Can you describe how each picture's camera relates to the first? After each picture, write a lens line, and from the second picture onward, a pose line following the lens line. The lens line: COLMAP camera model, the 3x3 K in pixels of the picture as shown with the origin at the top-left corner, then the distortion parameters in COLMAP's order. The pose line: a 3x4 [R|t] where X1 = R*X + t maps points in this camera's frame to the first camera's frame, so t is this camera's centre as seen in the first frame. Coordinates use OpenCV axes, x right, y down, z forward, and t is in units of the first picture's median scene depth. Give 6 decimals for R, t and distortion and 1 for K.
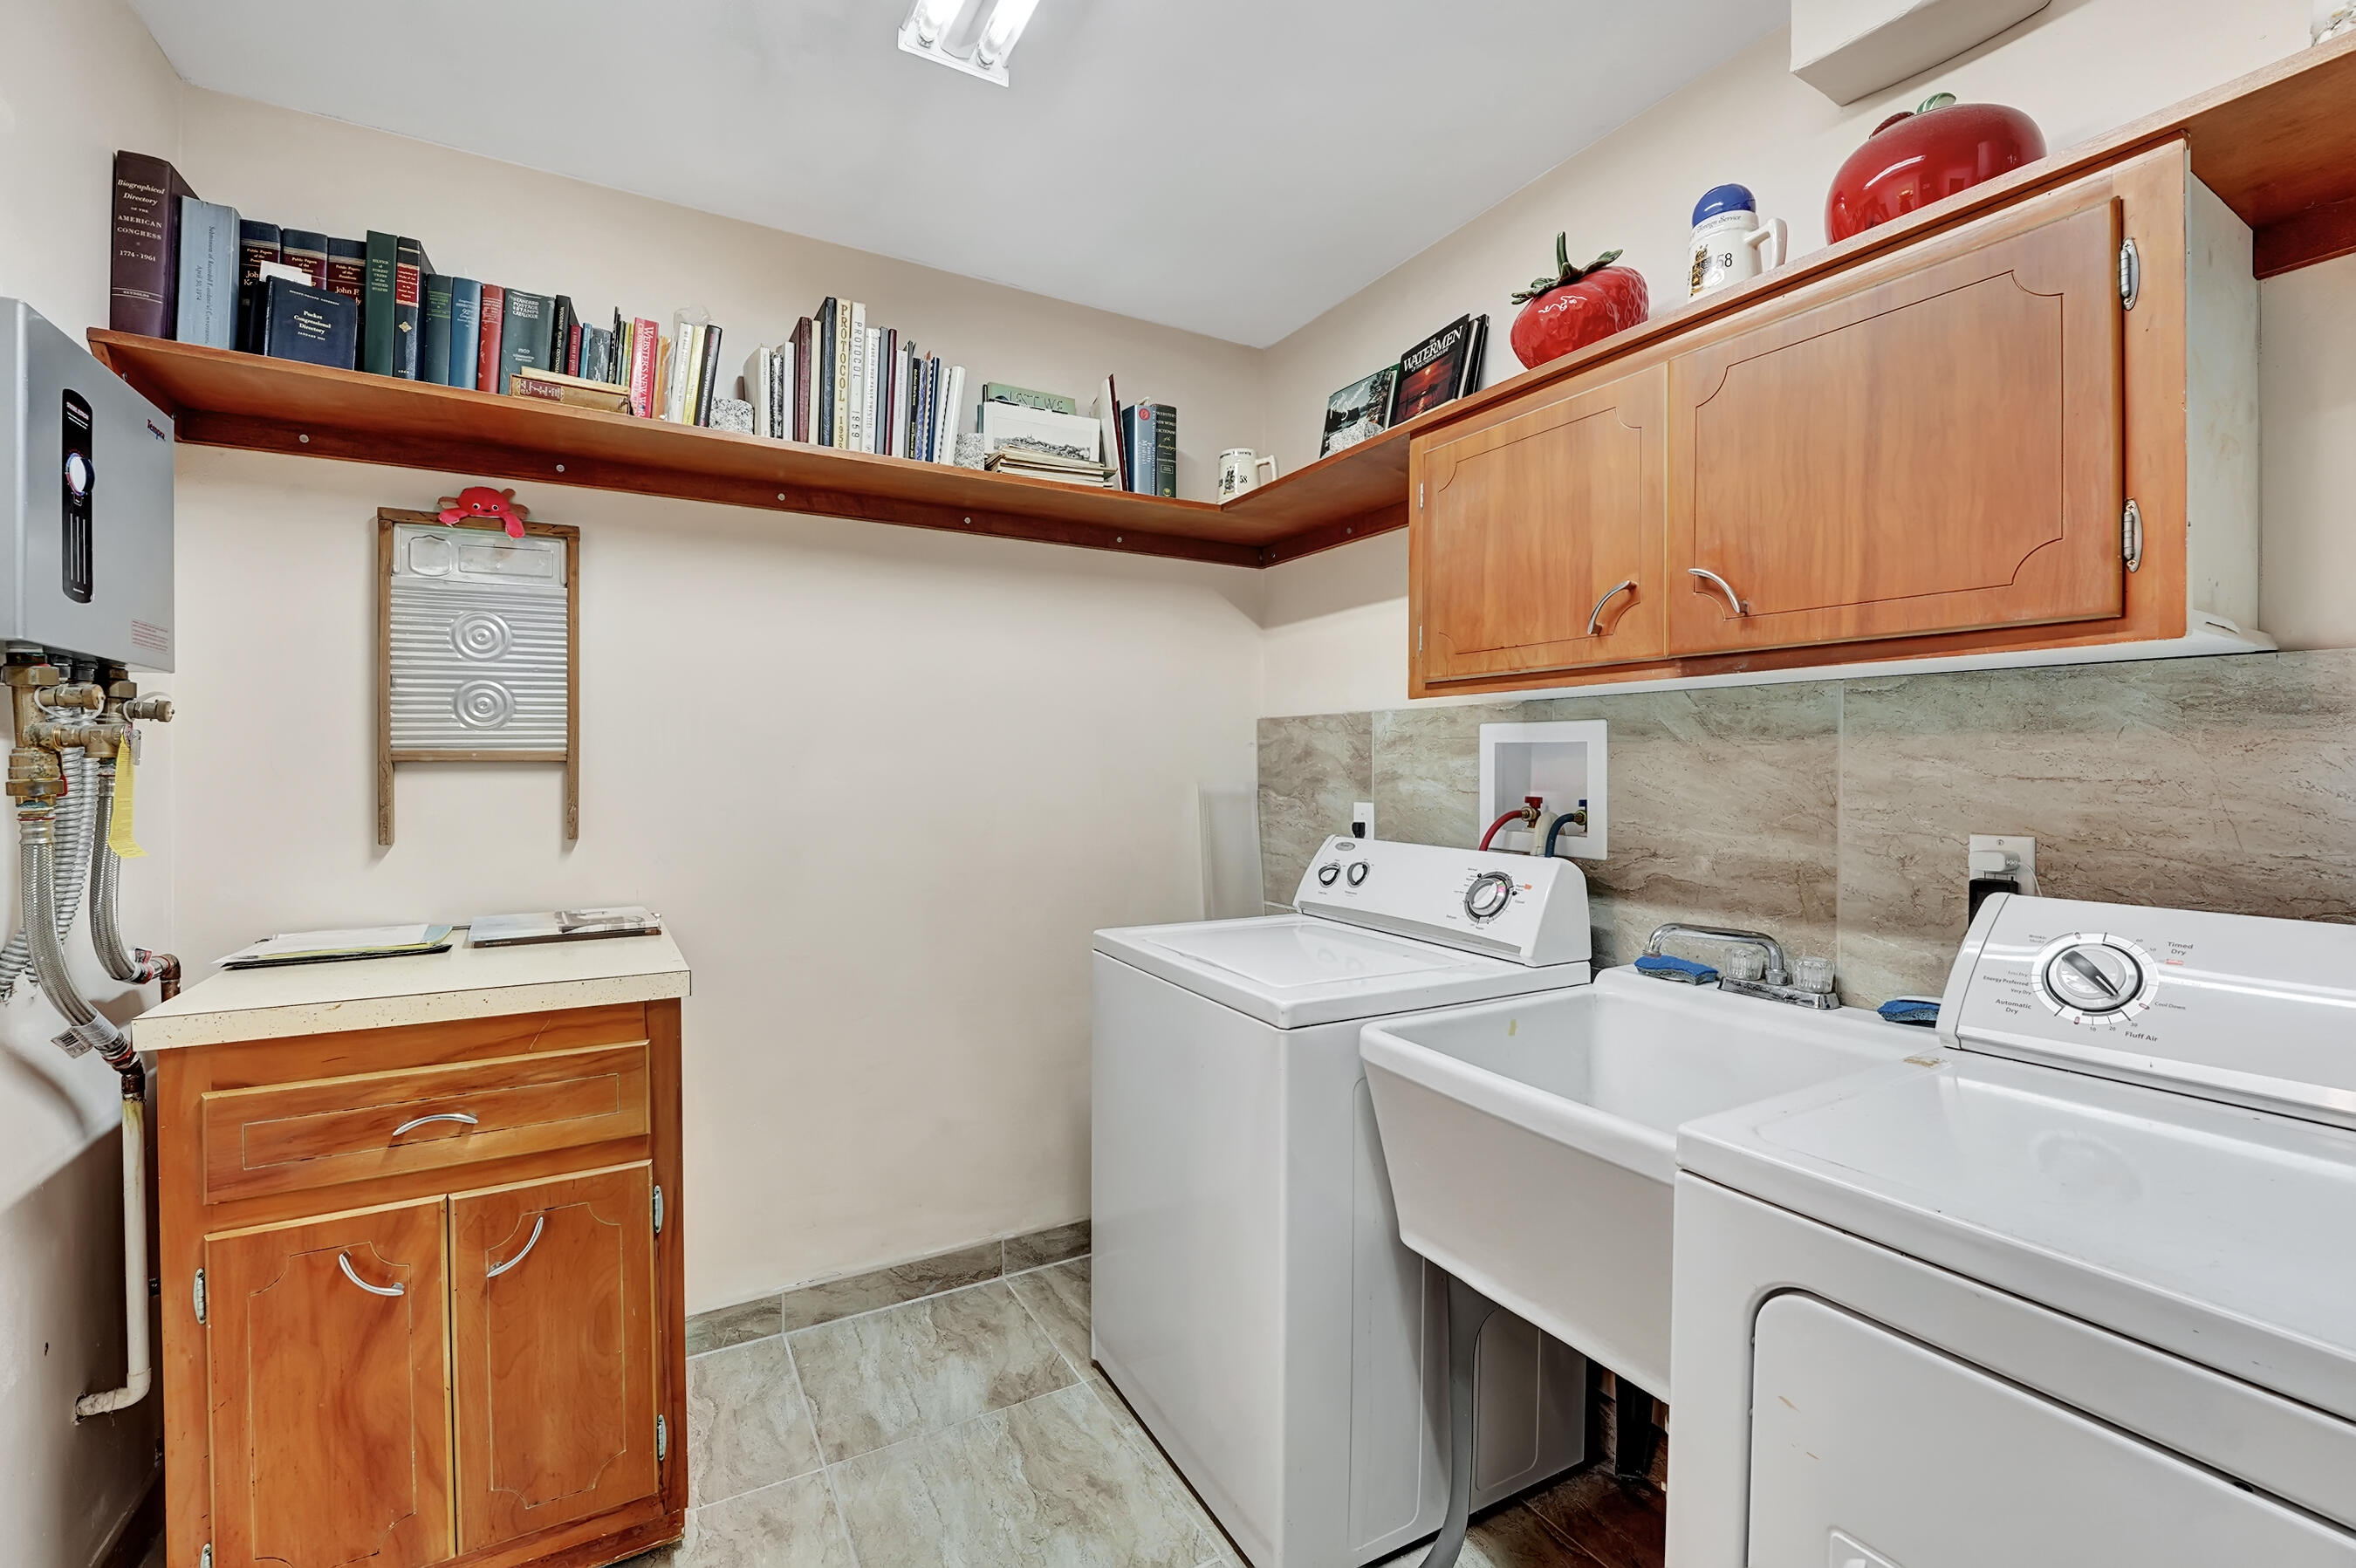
lens RADIAL K [[969.7, 0, 1165.6], [0, 969.7, 782.9], [0, 0, 1]] dist [-0.028266, 0.006964]
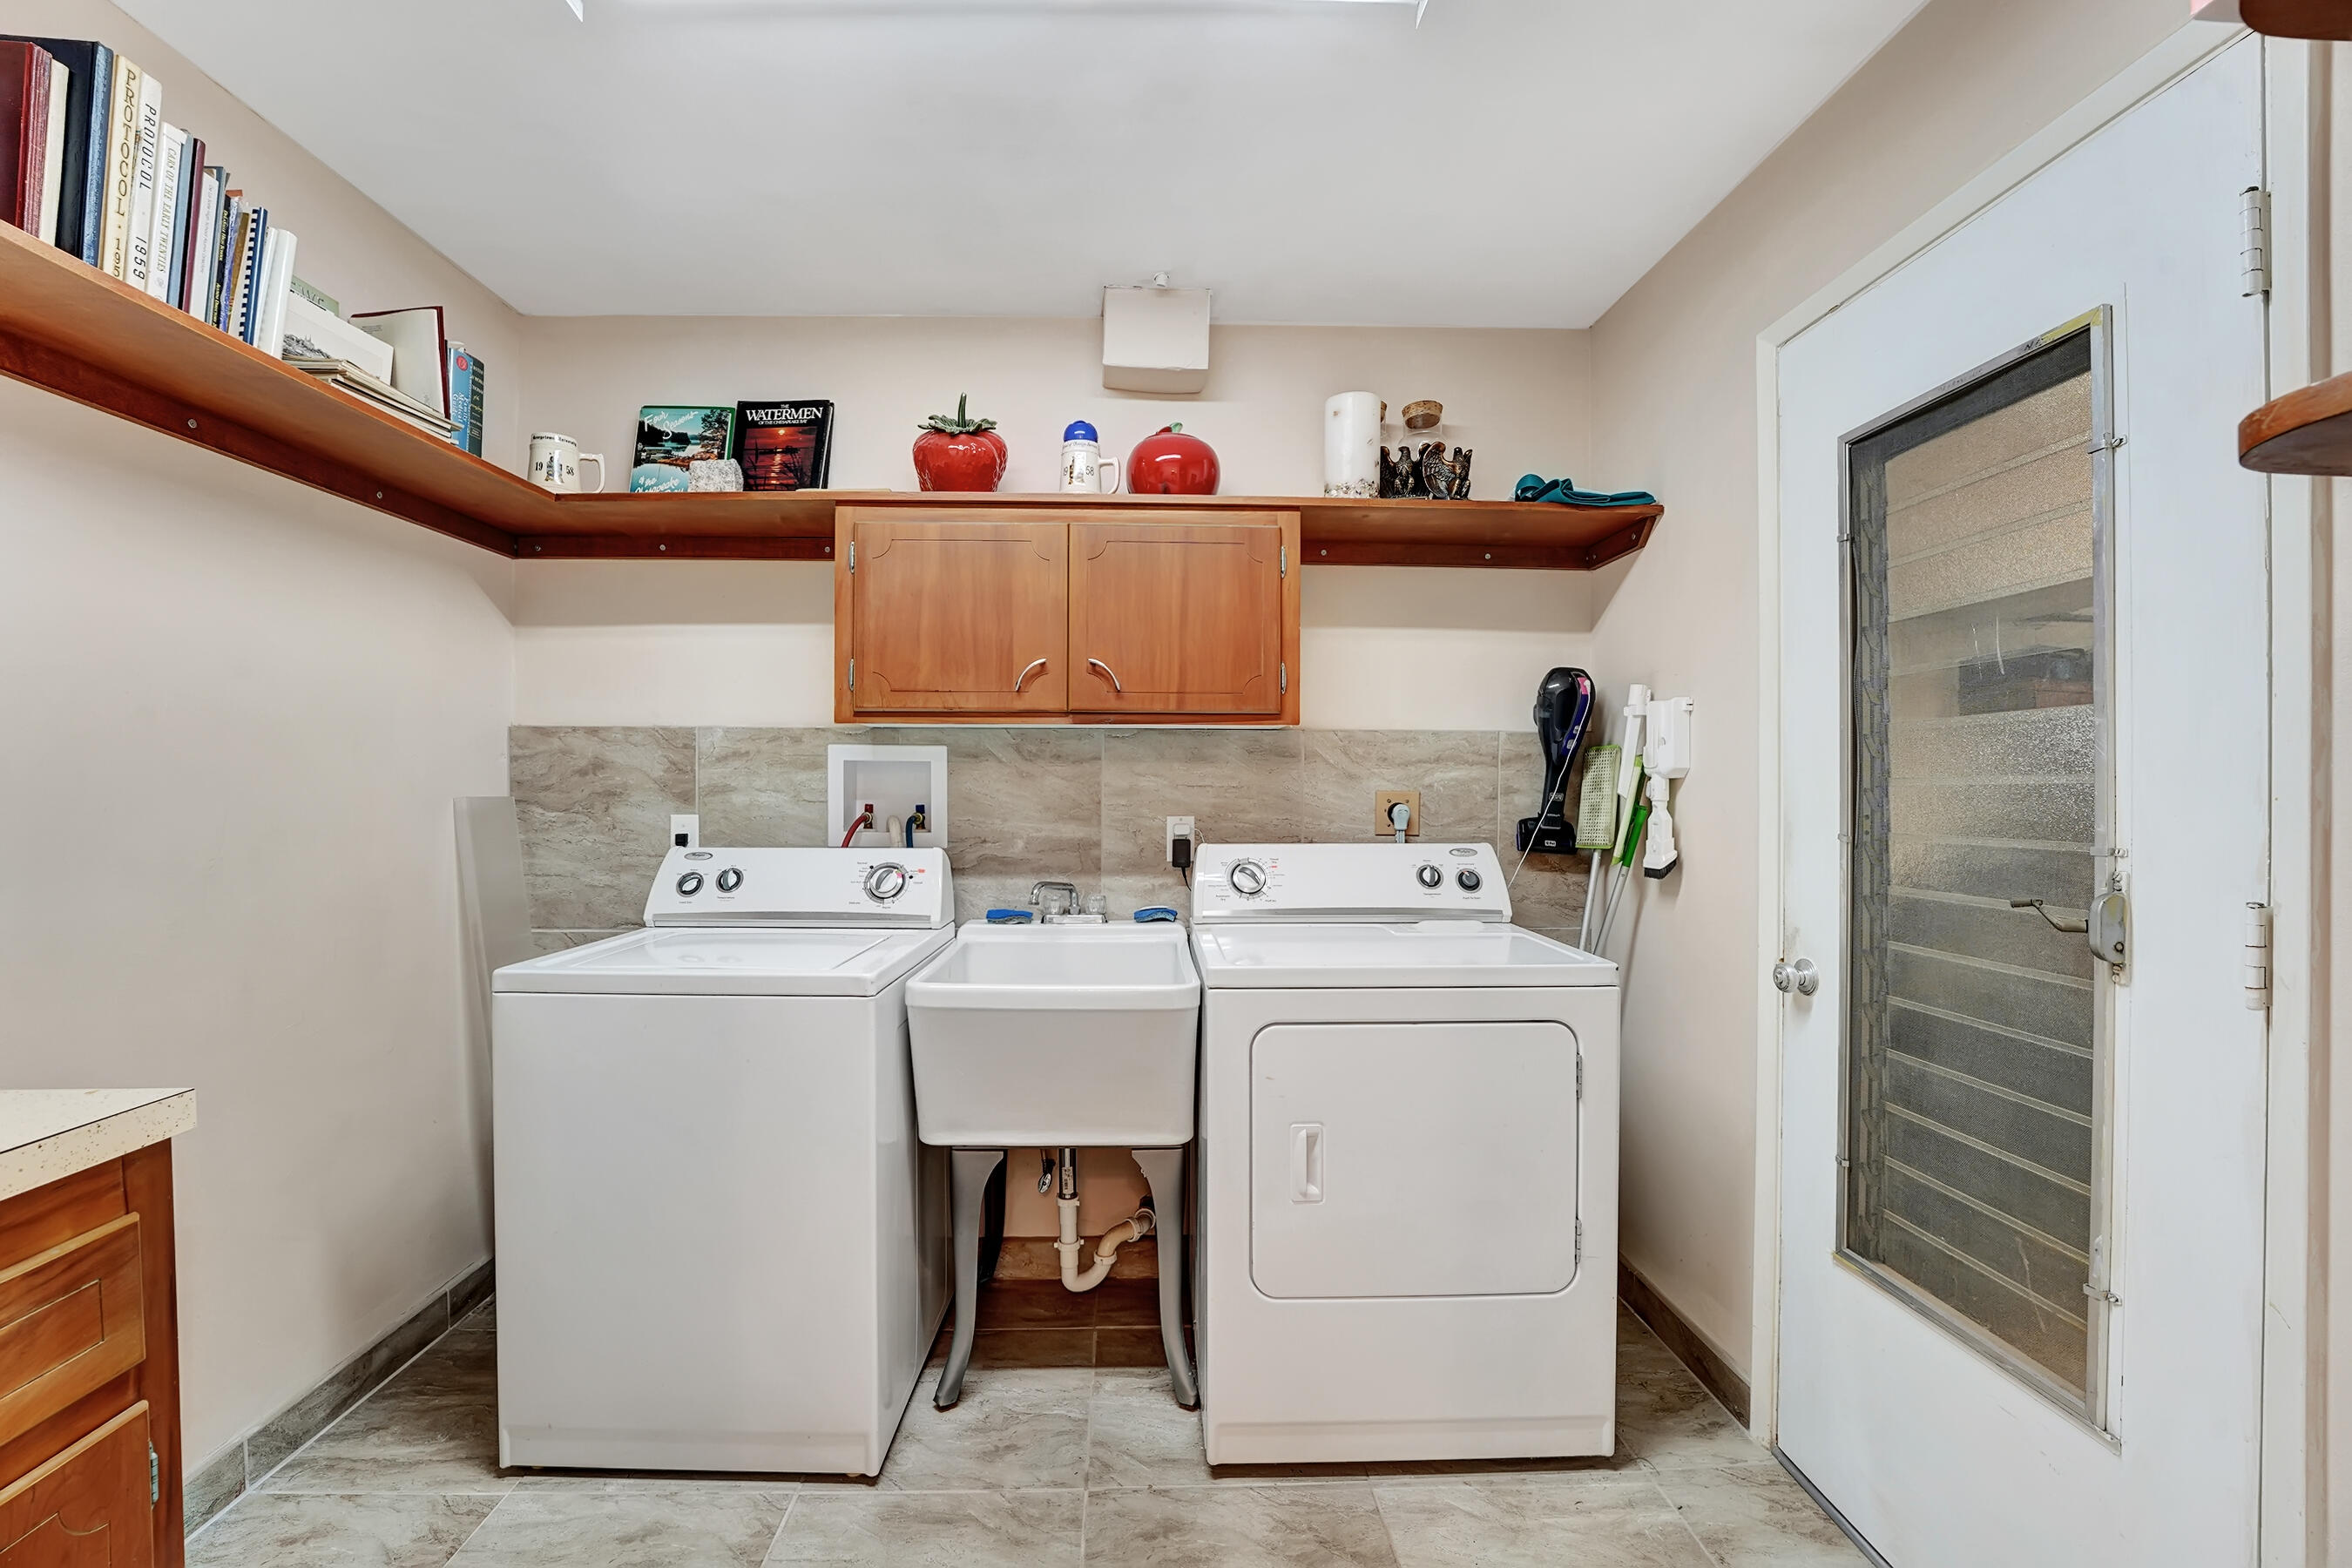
lens RADIAL K [[949.3, 0, 1165.3], [0, 949.3, 806.4], [0, 0, 1]] dist [-0.019647, 0.000314]
pose [[0.465806, -0.023554, 0.884573, -0.594026], [0.013958, 0.999717, 0.019271, -0.001015], [-0.884777, 0.003370, 0.466003, 0.095909]]
